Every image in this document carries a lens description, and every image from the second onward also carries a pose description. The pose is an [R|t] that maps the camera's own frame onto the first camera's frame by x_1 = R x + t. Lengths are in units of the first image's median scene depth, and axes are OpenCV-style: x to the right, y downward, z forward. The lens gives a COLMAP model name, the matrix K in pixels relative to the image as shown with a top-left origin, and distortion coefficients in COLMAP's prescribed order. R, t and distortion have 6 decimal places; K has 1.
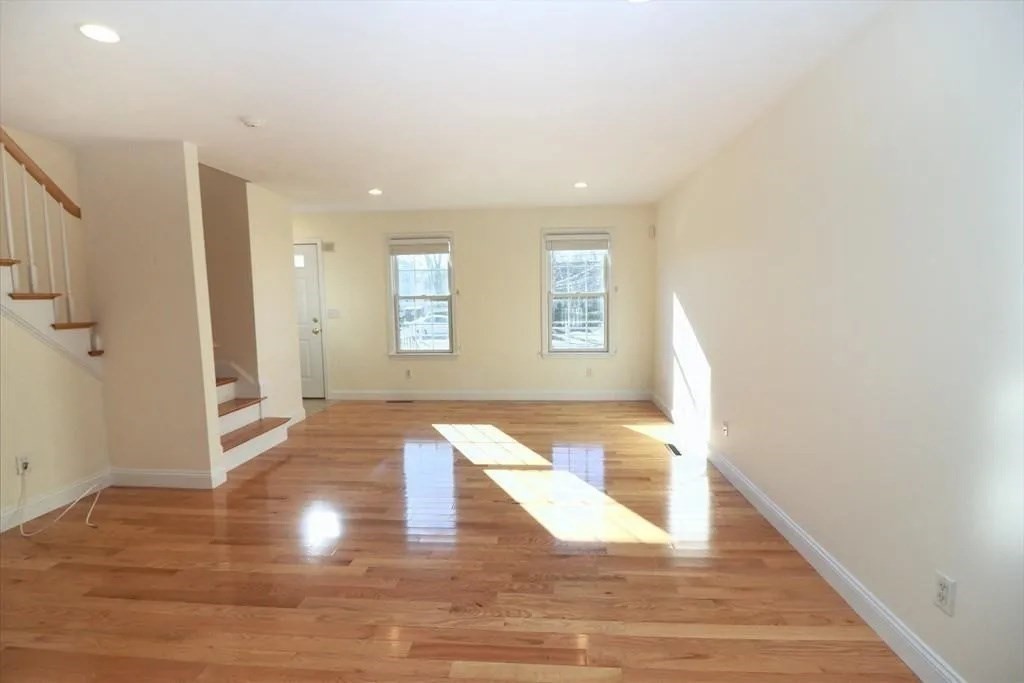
lens RADIAL K [[473.4, 0, 513.7], [0, 473.4, 343.5], [0, 0, 1]] dist [0.002760, -0.014501]
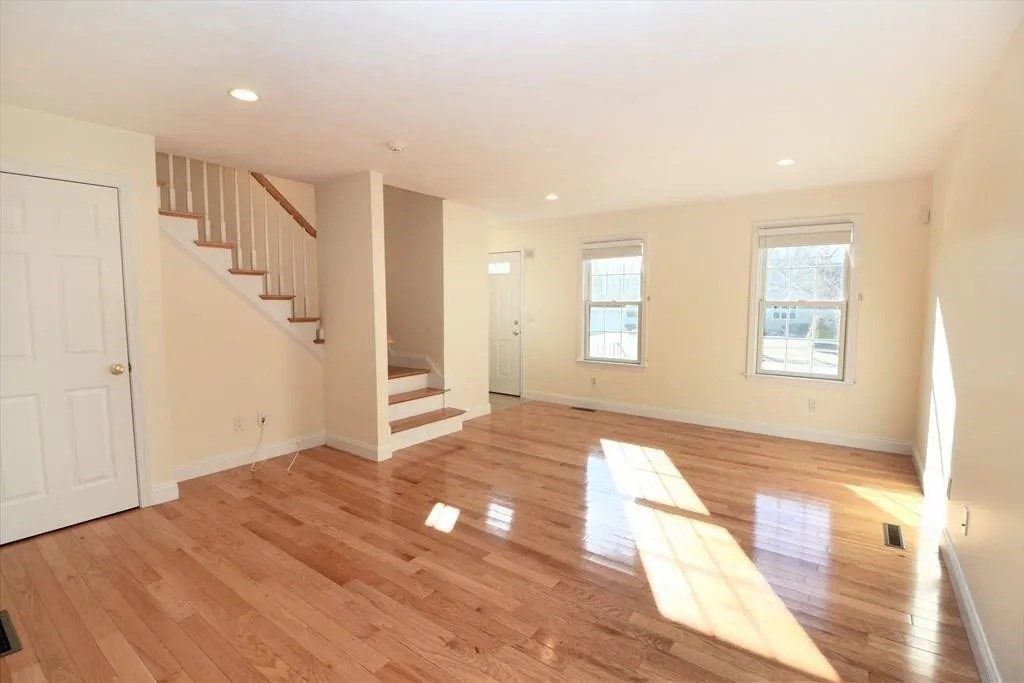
lens RADIAL K [[473.4, 0, 513.7], [0, 473.4, 343.5], [0, 0, 1]] dist [0.002760, -0.014501]
pose [[0.848929, 0.062609, -0.524785, 0.190372], [-0.067607, 0.997665, 0.009660, -0.016780], [0.524165, 0.027278, 0.851180, 0.120445]]
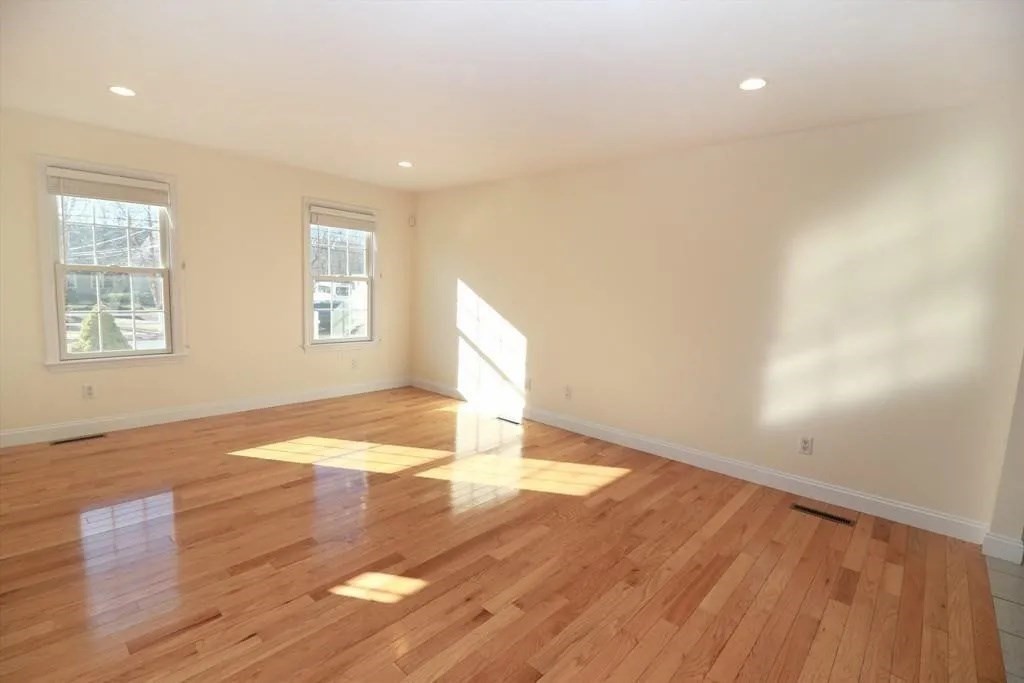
lens RADIAL K [[473.4, 0, 513.7], [0, 473.4, 343.5], [0, 0, 1]] dist [0.002760, -0.014501]
pose [[0.606374, -0.055007, 0.793275, -0.499332], [0.029199, 0.998472, 0.046916, -0.016155], [-0.794644, -0.005286, 0.607053, 0.256612]]
